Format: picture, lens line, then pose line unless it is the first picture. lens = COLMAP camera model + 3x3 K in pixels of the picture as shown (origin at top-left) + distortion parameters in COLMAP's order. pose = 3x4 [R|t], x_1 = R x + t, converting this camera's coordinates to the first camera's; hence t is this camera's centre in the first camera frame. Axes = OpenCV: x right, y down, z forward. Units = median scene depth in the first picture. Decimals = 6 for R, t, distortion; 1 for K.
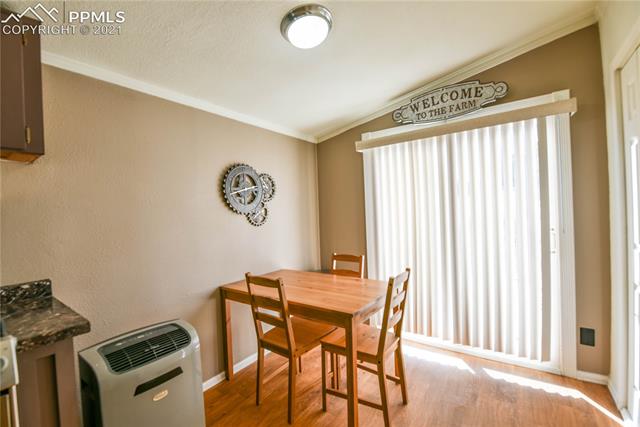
lens RADIAL K [[278.7, 0, 320.0], [0, 278.7, 213.5], [0, 0, 1]] dist [-0.013834, -0.000922]
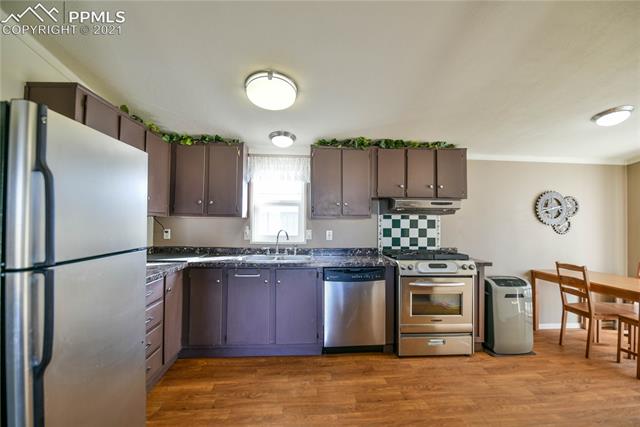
lens RADIAL K [[278.7, 0, 320.0], [0, 278.7, 213.5], [0, 0, 1]] dist [-0.013834, -0.000922]
pose [[0.639217, 0.027128, -0.768548, 0.073900], [-0.042154, 0.999111, 0.000206, -0.009348], [0.767870, 0.032266, 0.639792, -0.962406]]
